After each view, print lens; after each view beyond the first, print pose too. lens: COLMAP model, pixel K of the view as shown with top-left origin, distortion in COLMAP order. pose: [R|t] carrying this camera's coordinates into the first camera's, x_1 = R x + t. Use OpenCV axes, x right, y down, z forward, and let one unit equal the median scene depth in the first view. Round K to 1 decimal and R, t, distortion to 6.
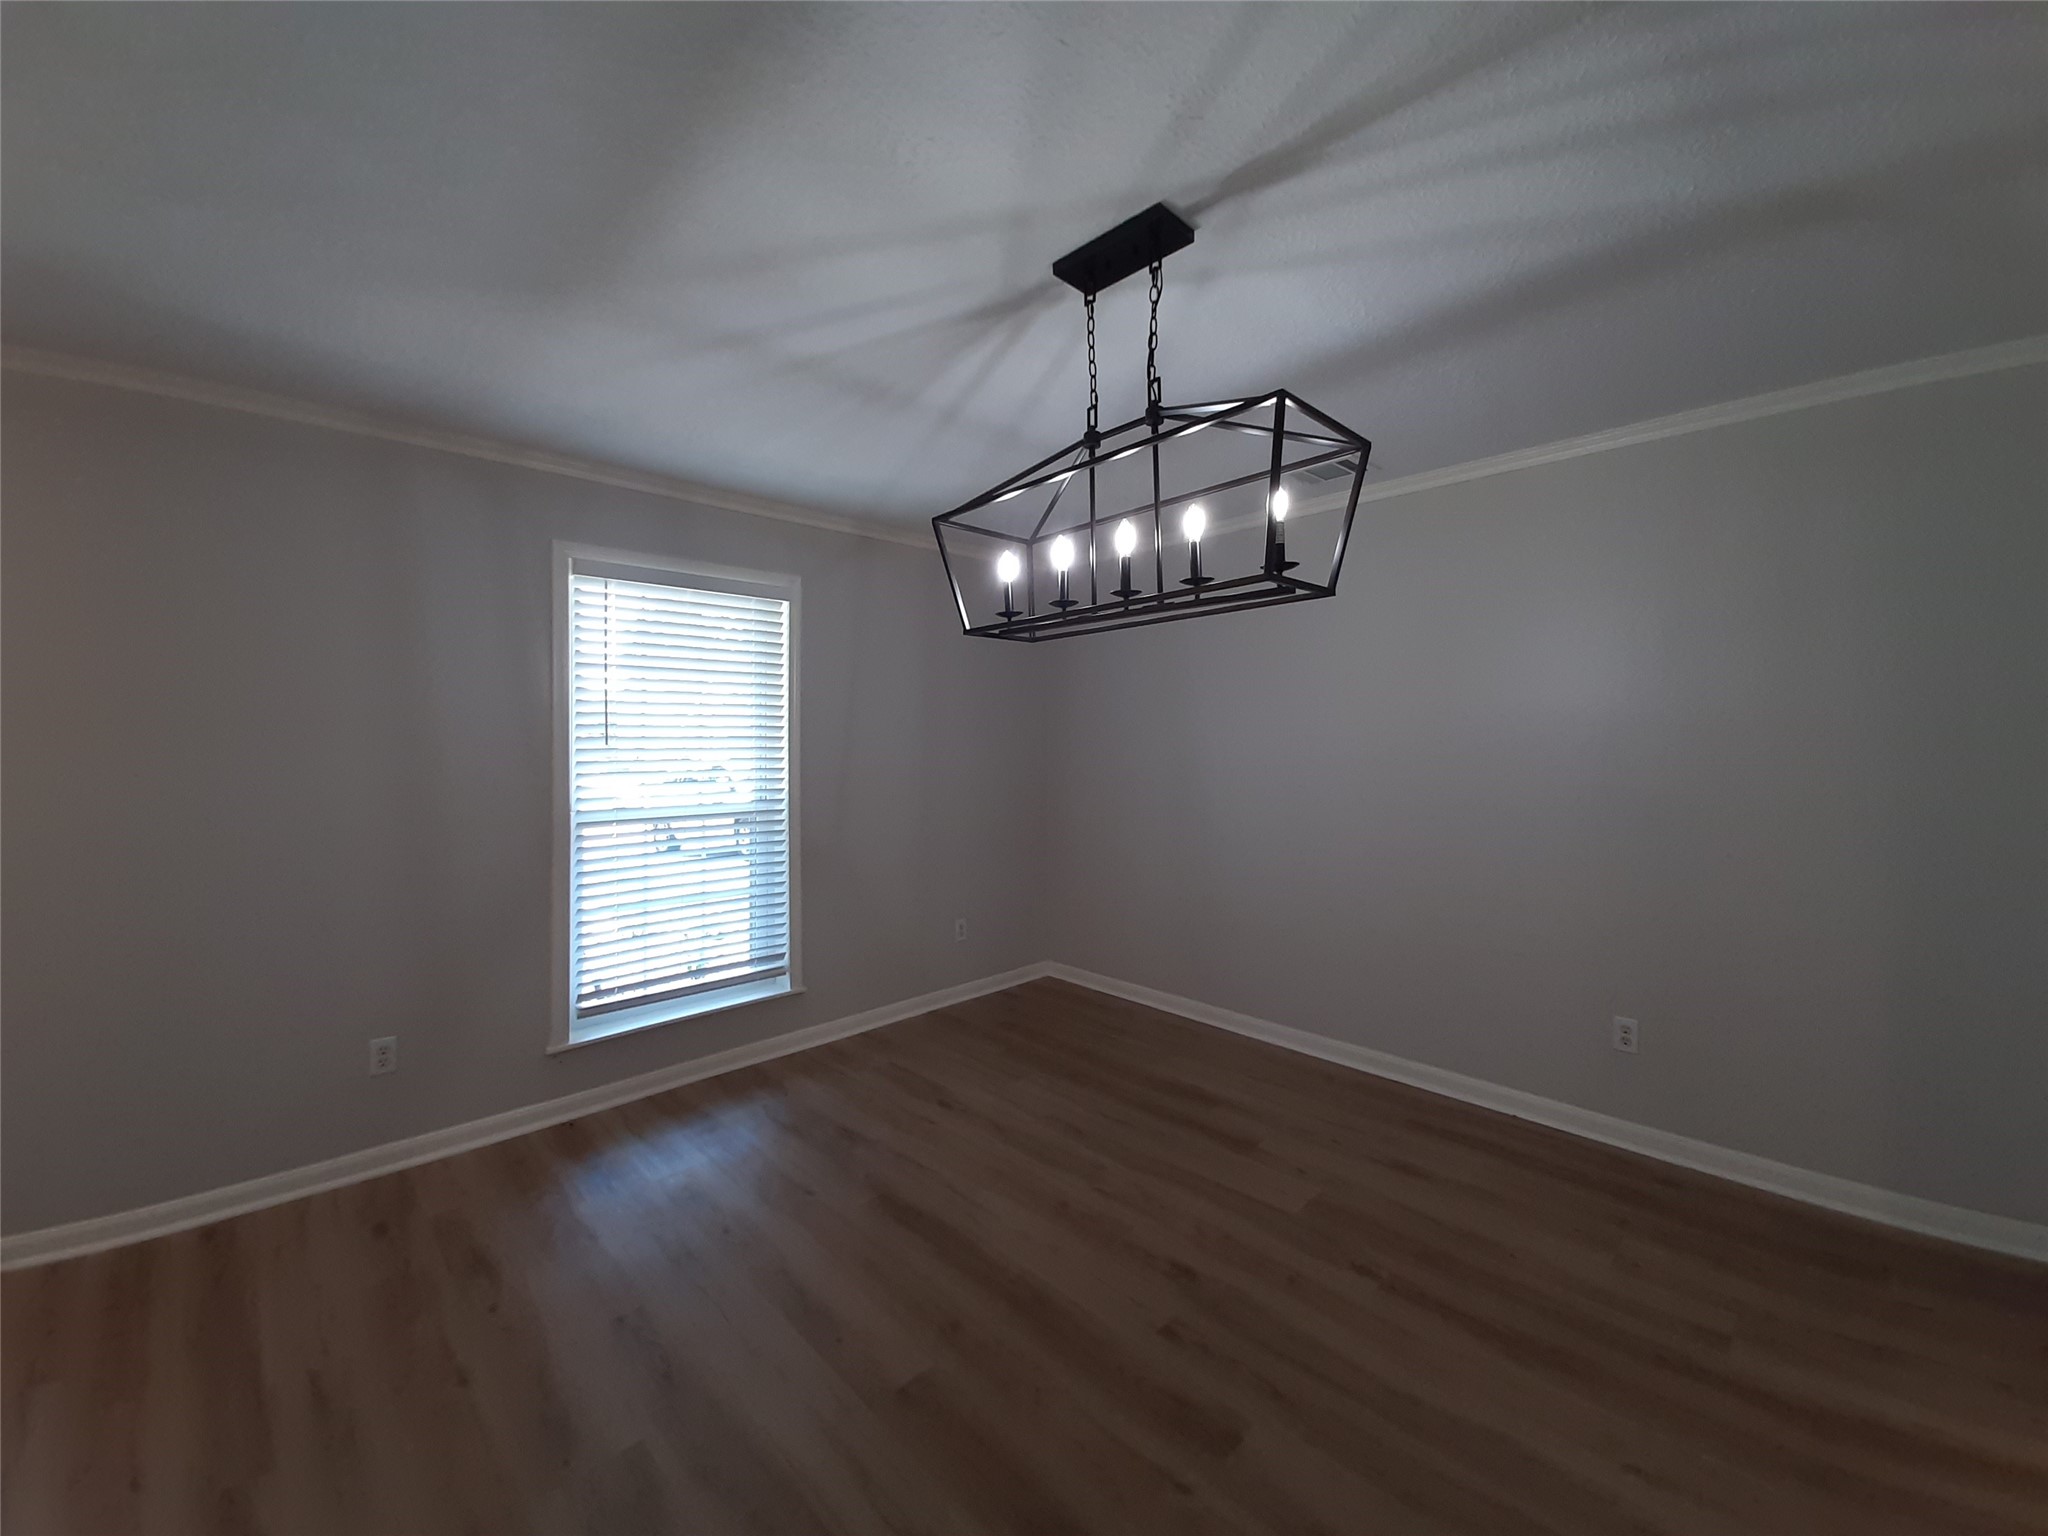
lens RADIAL K [[814.8, 0, 1006.1], [0, 814.8, 756.3], [0, 0, 1]] dist [-0.001299, -0.000719]
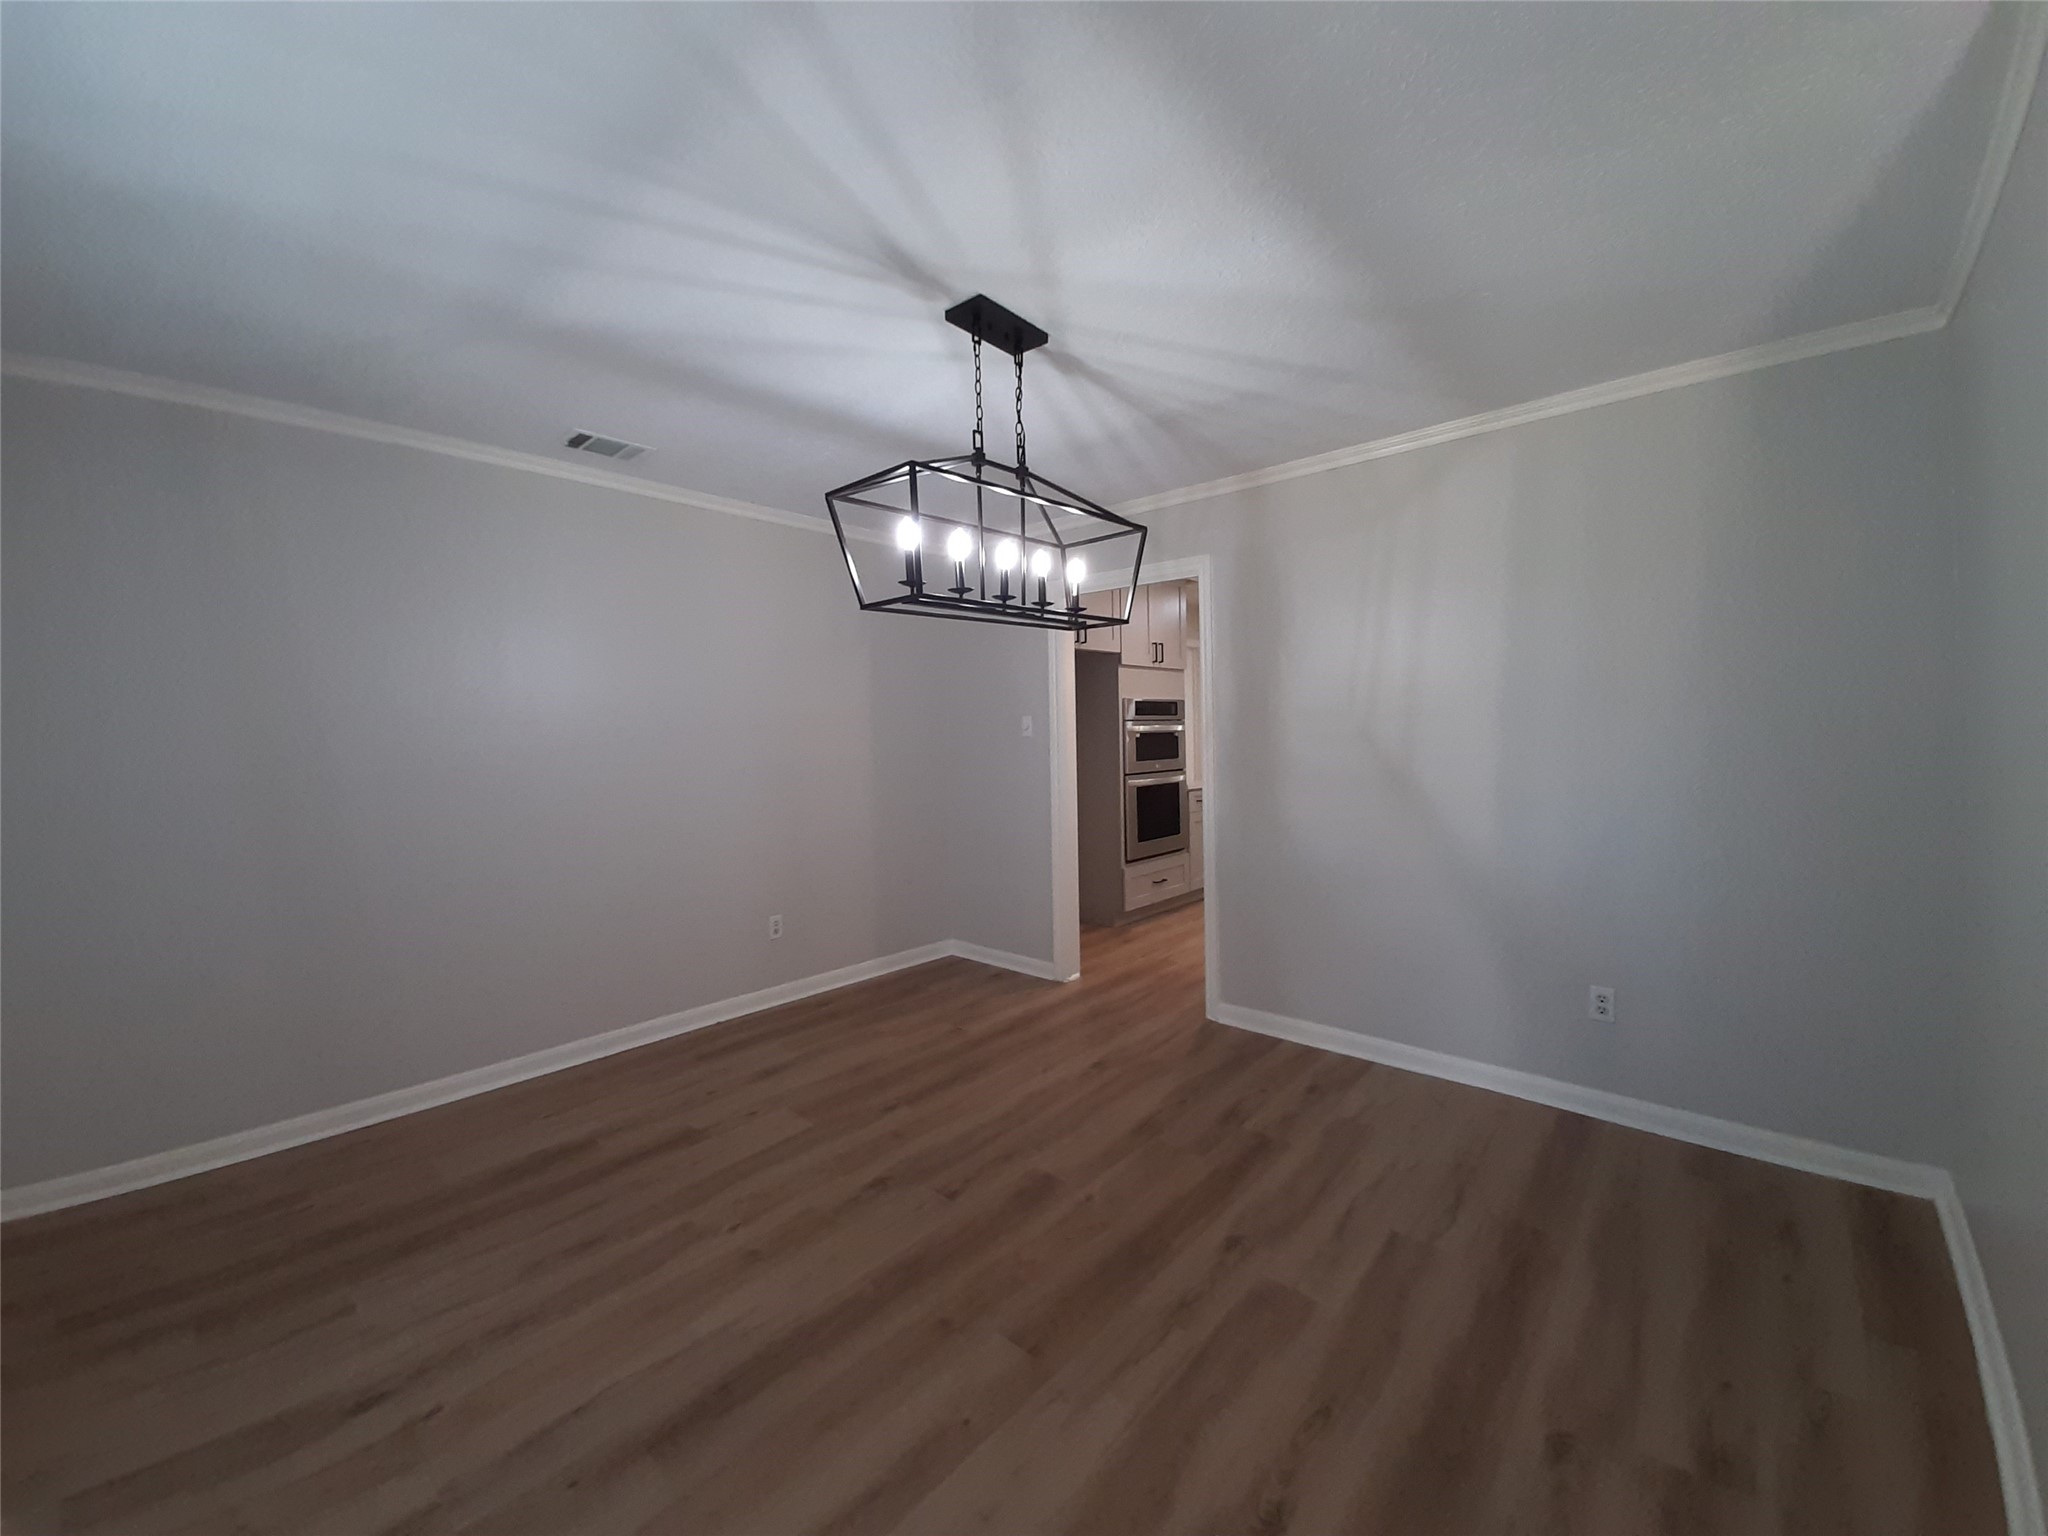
lens RADIAL K [[814.8, 0, 1006.0], [0, 814.8, 763.9], [0, 0, 1]] dist [-0.001299, -0.000719]
pose [[-0.093729, -0.036774, 0.994918, -1.028532], [0.033891, 0.998621, 0.040104, 0.006970], [-0.995021, 0.037478, -0.092354, 1.020782]]
